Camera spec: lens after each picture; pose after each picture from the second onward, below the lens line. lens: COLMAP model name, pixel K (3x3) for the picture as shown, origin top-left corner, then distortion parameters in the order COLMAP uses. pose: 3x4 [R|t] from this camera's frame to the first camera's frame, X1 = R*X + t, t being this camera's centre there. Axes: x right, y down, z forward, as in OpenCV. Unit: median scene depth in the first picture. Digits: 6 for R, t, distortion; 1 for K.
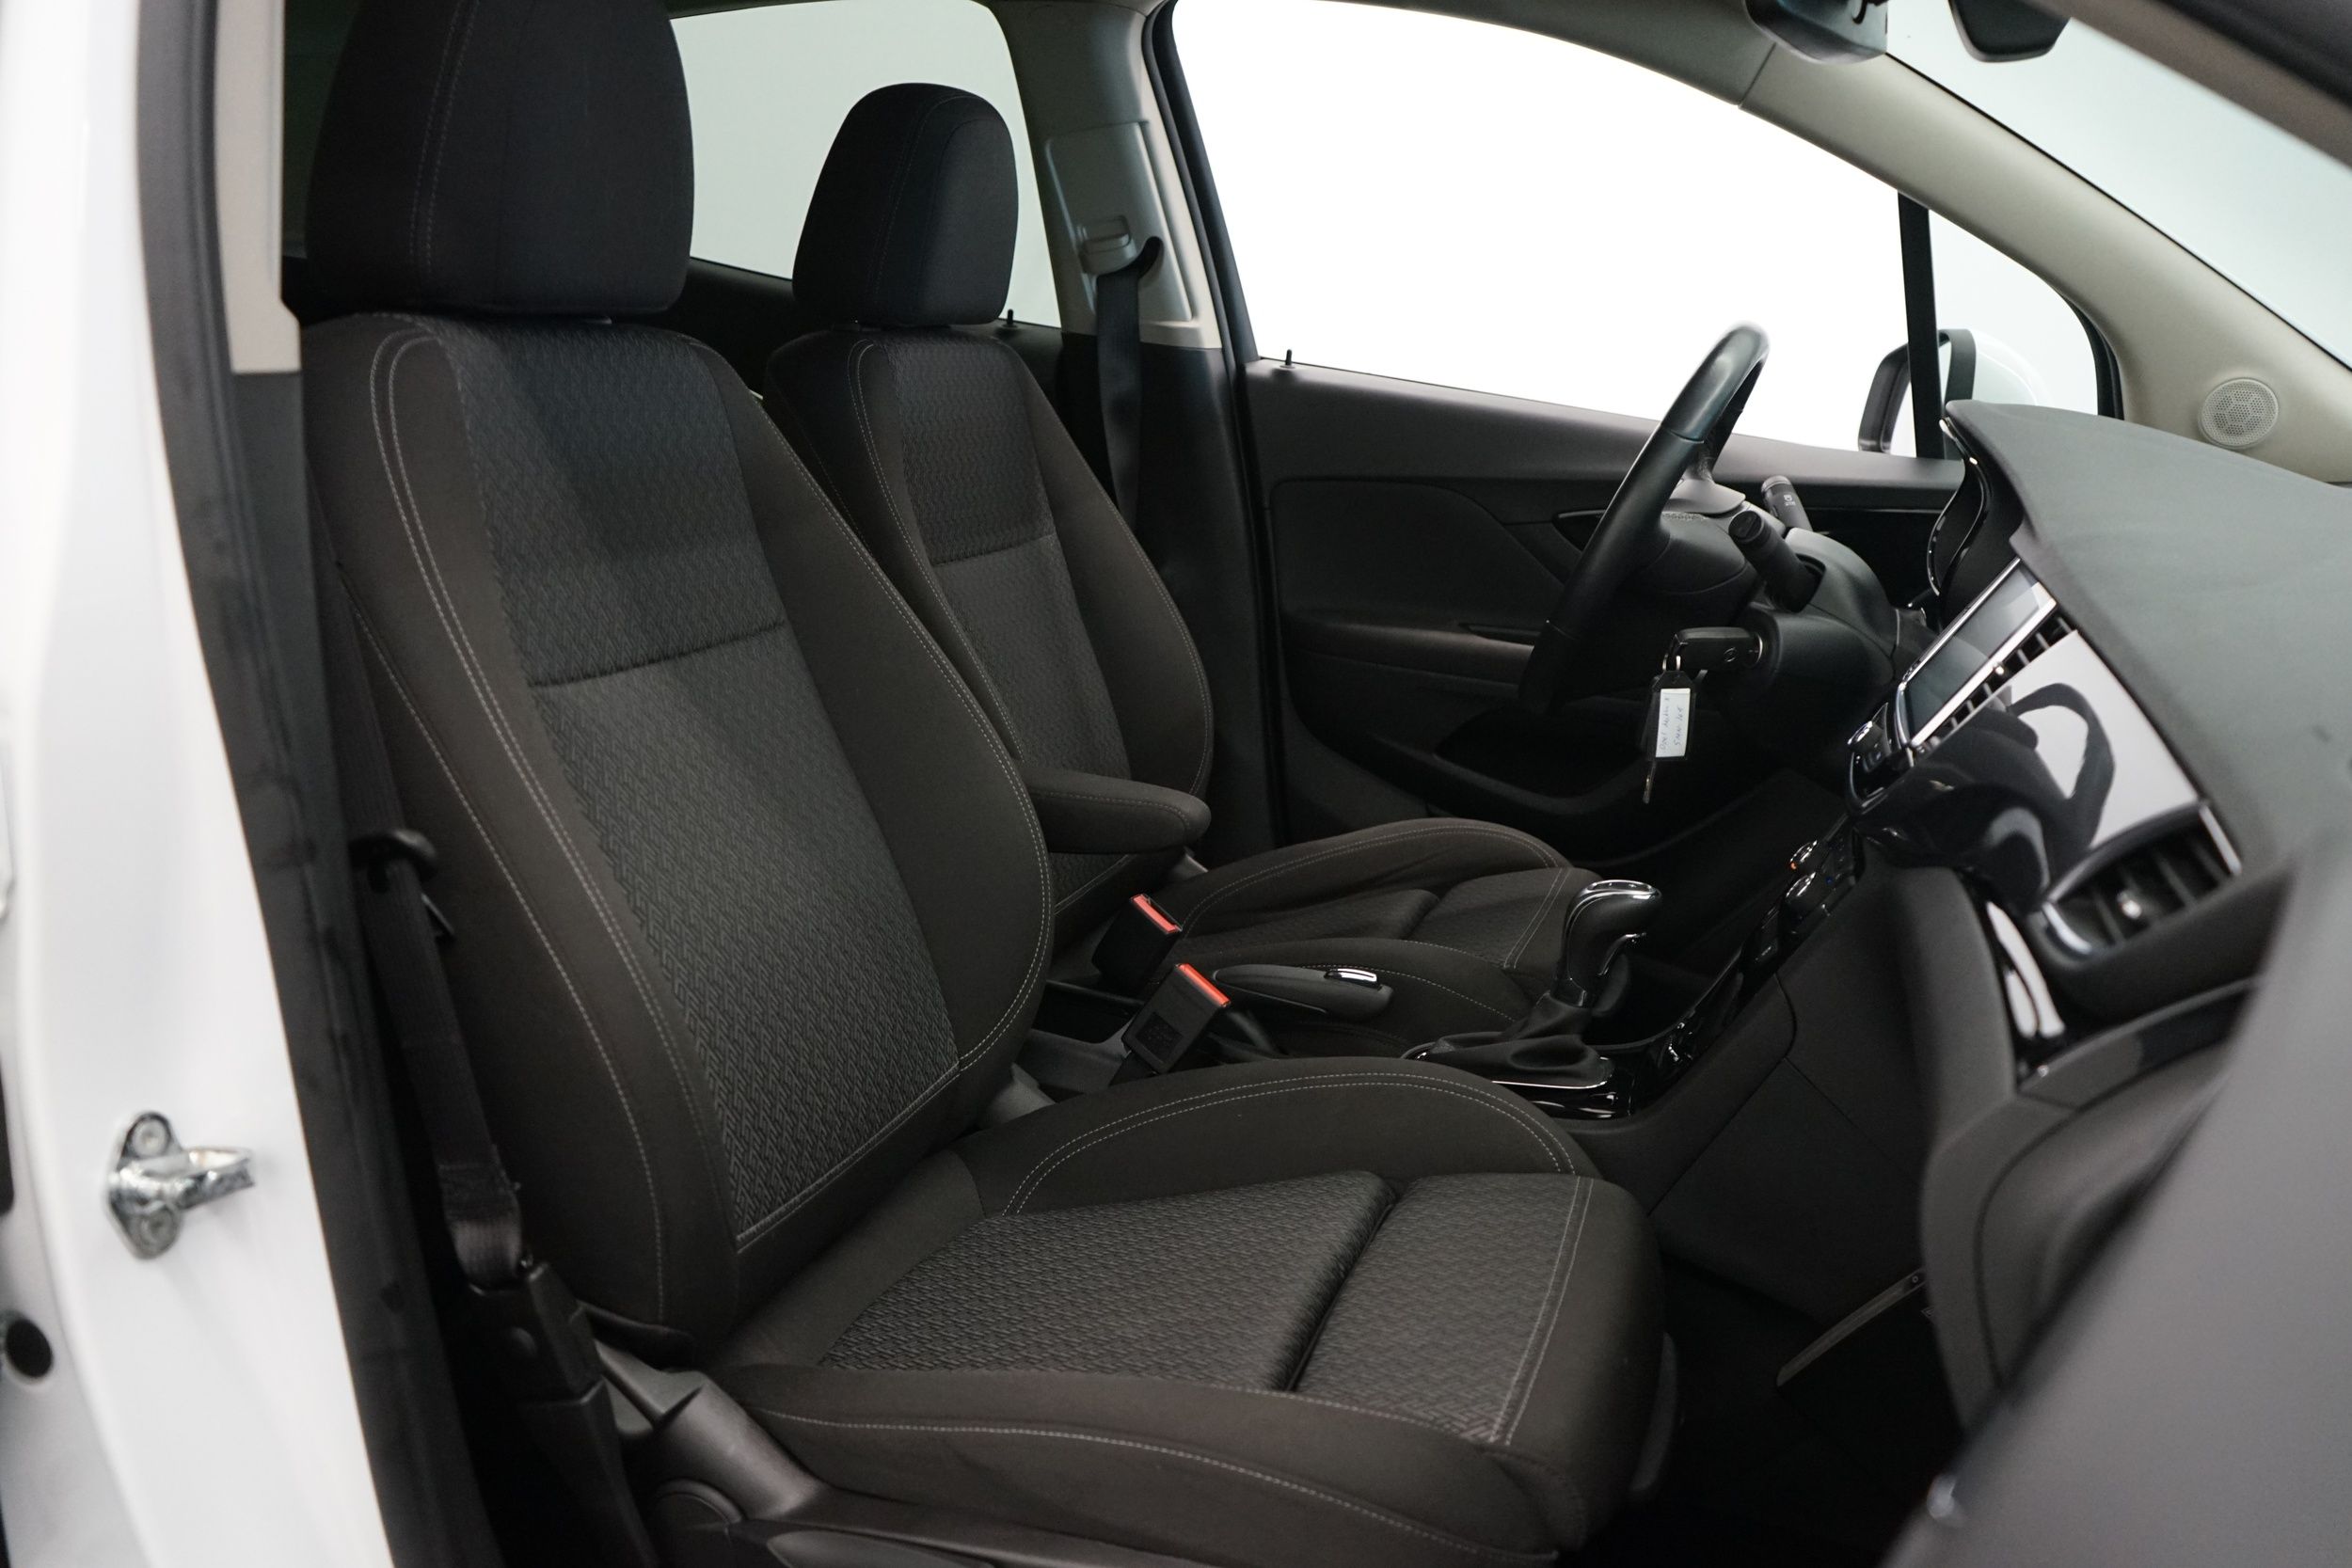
lens RADIAL K [[1897.1, 0, 1187.4], [0, 1897.1, 753.4], [0, 0, 1]] dist [-0.001801, 0.007211]
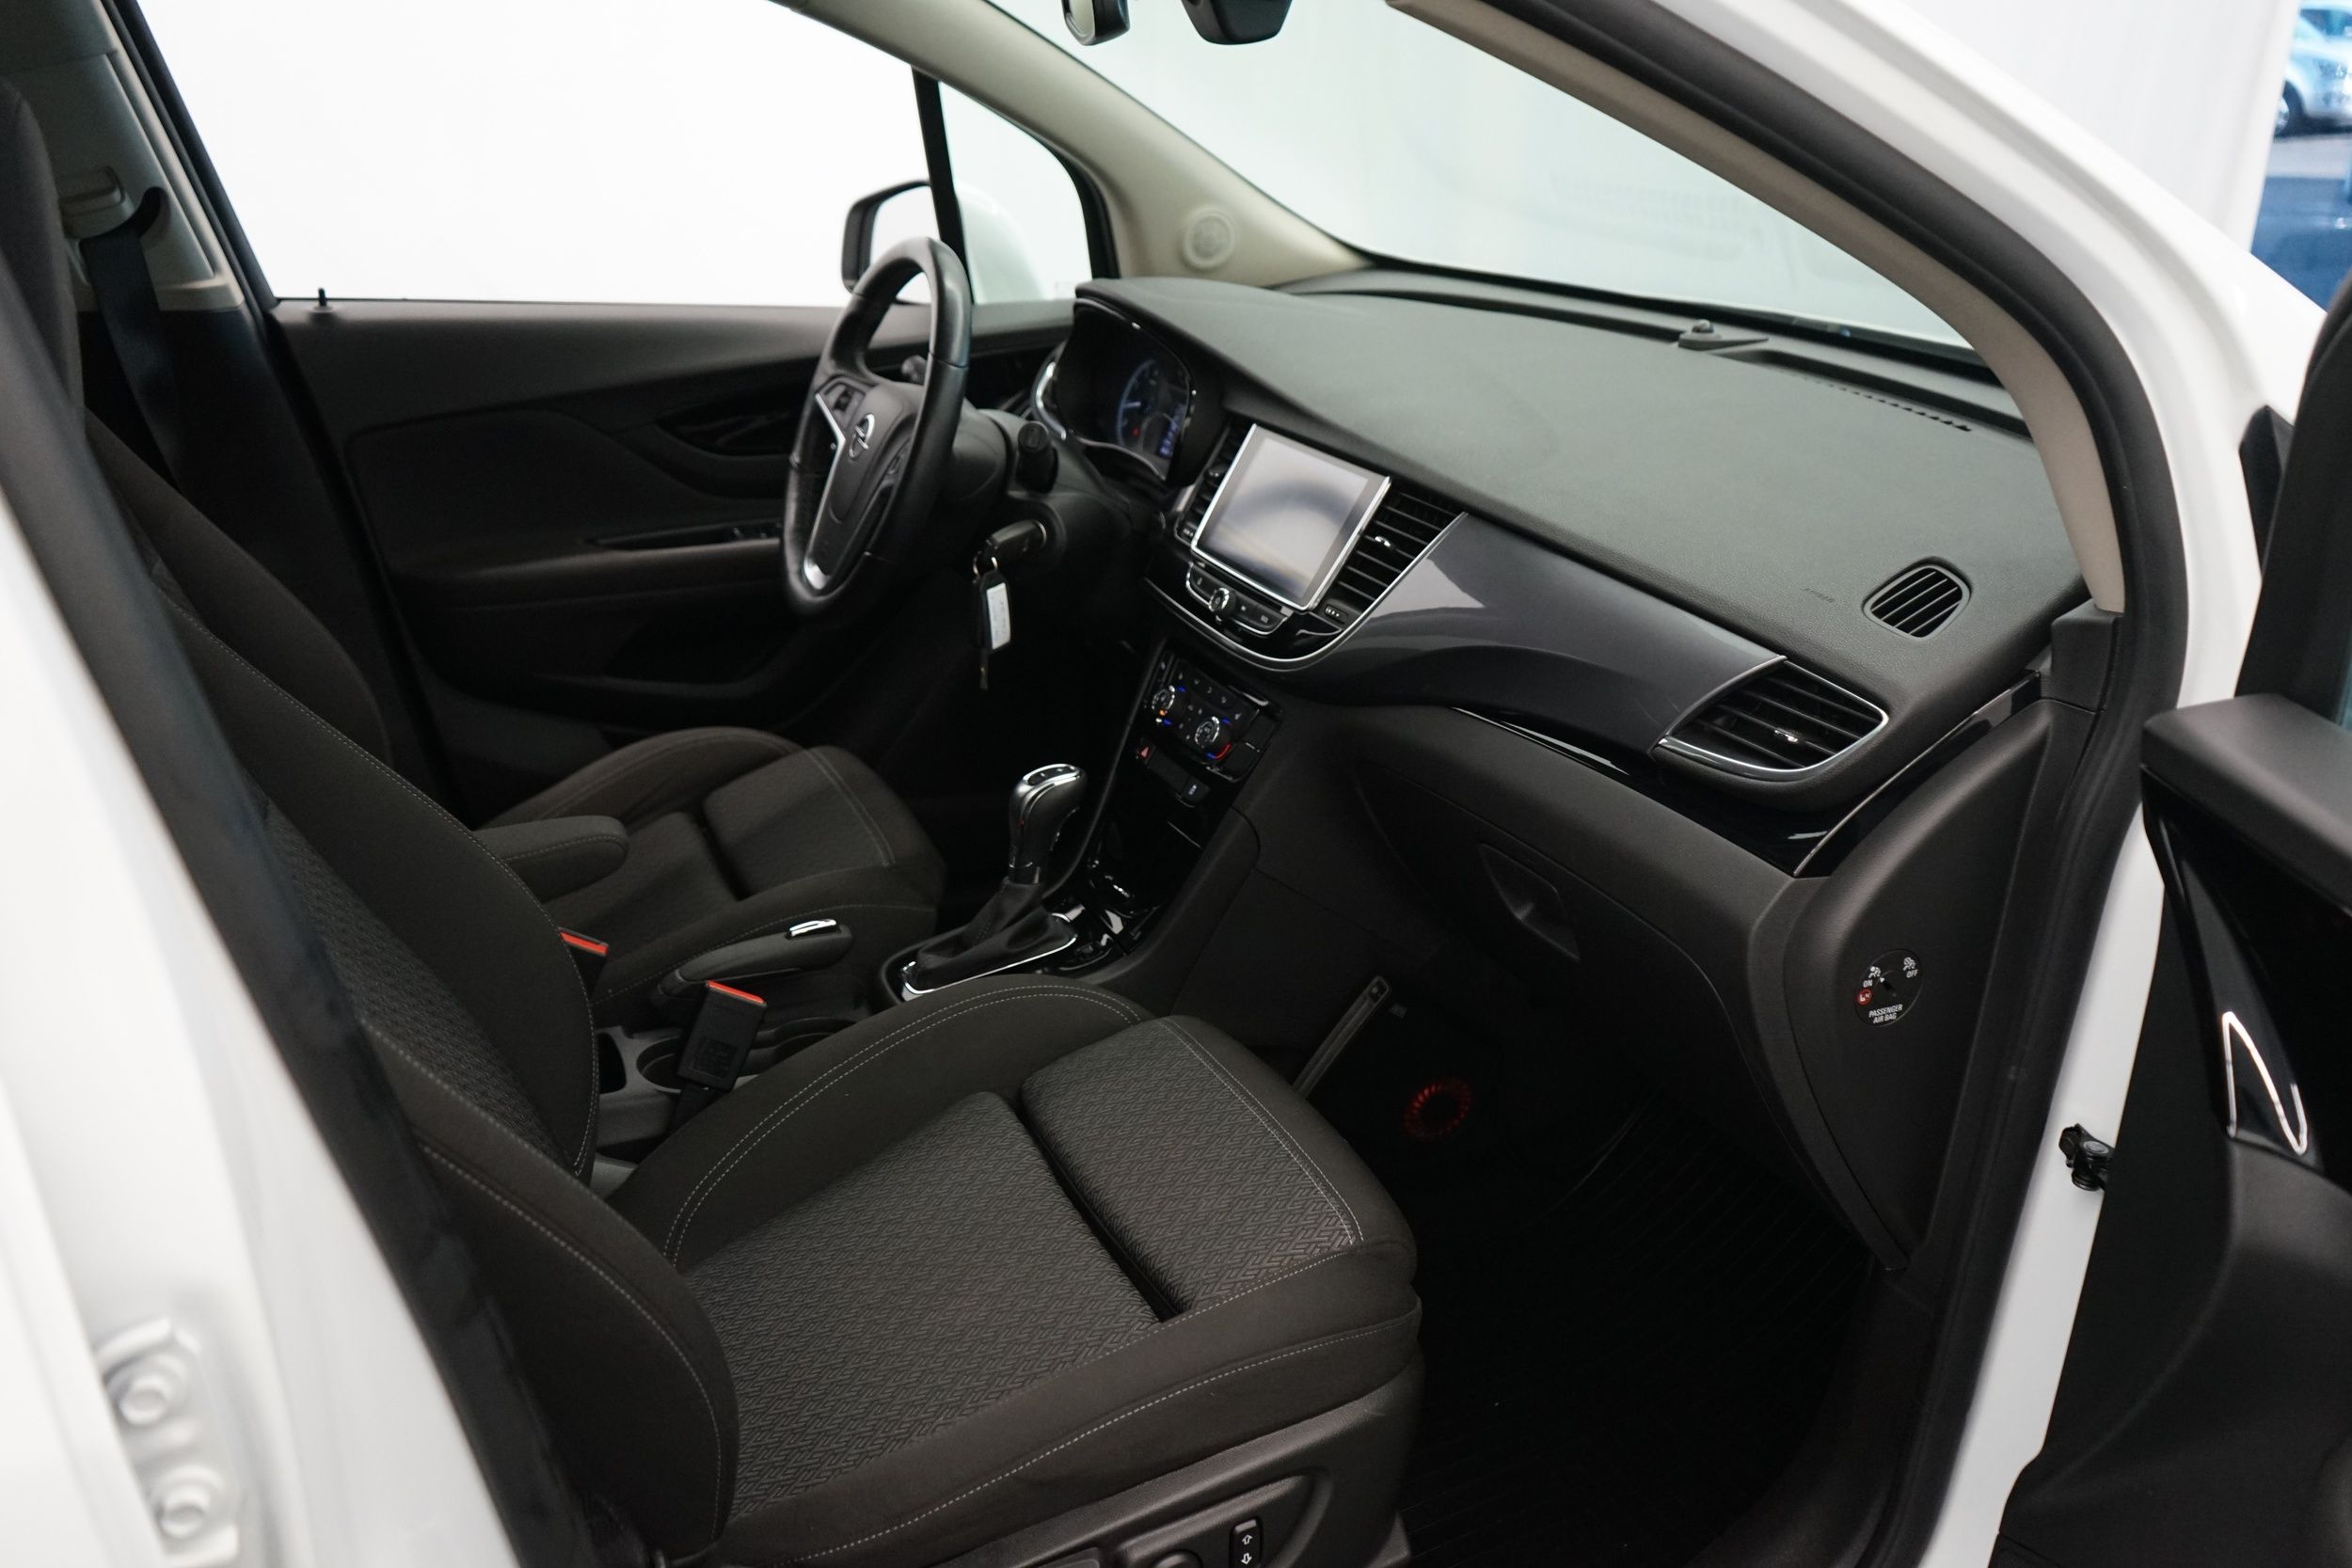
lens RADIAL K [[1897.1, 0, 1187.4], [0, 1897.1, 753.4], [0, 0, 1]] dist [-0.001801, 0.007211]
pose [[0.710241, -0.317282, 0.628402, -0.300691], [0.212243, 0.947645, 0.238584, -0.138066], [-0.671201, -0.036078, 0.740397, 0.060408]]
